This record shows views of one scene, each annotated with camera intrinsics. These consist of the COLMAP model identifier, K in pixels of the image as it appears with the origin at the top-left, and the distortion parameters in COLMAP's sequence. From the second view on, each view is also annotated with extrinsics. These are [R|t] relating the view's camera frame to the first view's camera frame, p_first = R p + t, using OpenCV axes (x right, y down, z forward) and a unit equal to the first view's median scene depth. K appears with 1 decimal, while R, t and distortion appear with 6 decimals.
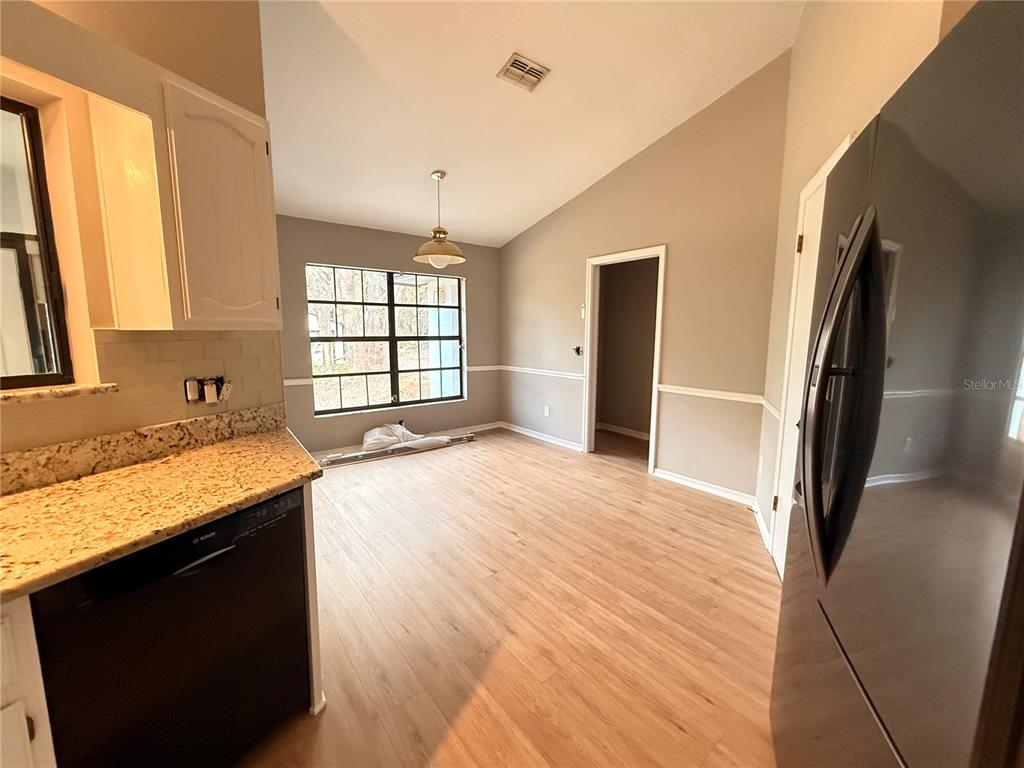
lens RADIAL K [[407.9, 0, 505.0], [0, 407.9, 383.8], [0, 0, 1]] dist [-0.000347, -0.001248]
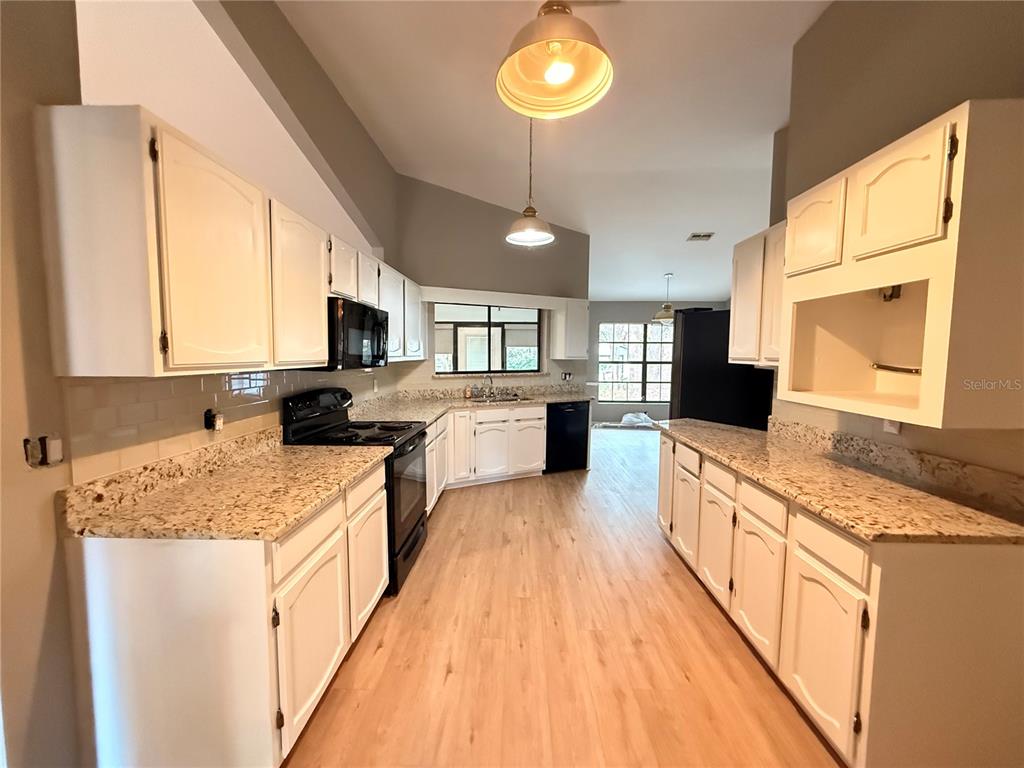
lens RADIAL K [[407.9, 0, 510.2], [0, 407.9, 383.3], [0, 0, 1]] dist [-0.000347, -0.001248]
pose [[0.780853, 0.049582, -0.622744, 0.364840], [-0.085827, 0.995907, -0.028325, 0.073905], [0.618791, 0.075566, 0.781913, -0.691755]]
